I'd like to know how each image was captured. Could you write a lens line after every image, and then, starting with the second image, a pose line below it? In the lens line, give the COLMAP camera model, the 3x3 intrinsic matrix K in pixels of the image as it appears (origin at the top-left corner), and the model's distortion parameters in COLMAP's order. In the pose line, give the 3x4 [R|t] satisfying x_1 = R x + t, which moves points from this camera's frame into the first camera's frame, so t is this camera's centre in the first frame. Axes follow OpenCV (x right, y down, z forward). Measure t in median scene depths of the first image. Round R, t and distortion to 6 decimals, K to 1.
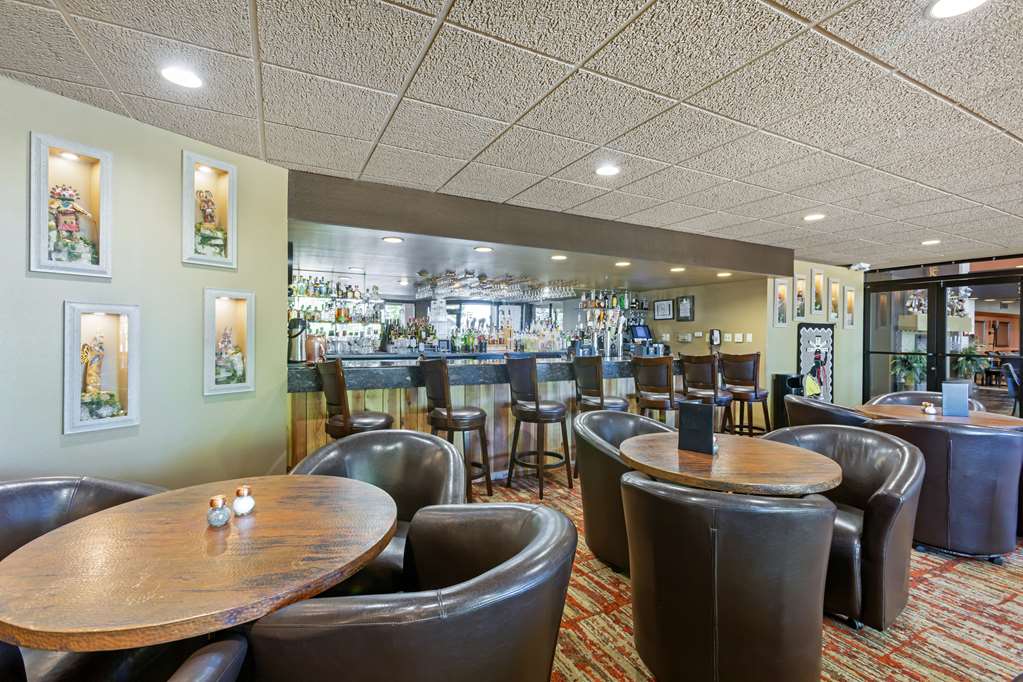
lens RADIAL K [[456.9, 0, 511.5], [0, 456.9, 341.0], [0, 0, 1]] dist [-0.000340, 0.000167]
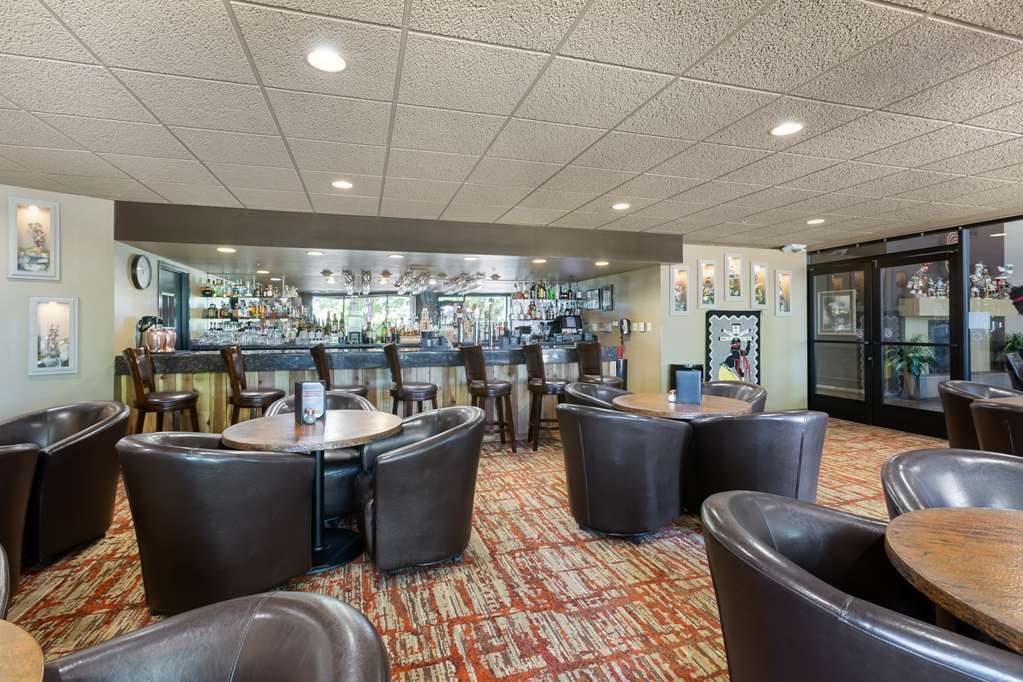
lens RADIAL K [[474.3, 0, 508.7], [0, 474.3, 324.8], [0, 0, 1]] dist [-0.001307, 0.000212]
pose [[0.982787, -0.012663, -0.184308, 0.403425], [0.009569, 0.999798, -0.017671, 0.003527], [0.184495, 0.015603, 0.982710, -0.047672]]
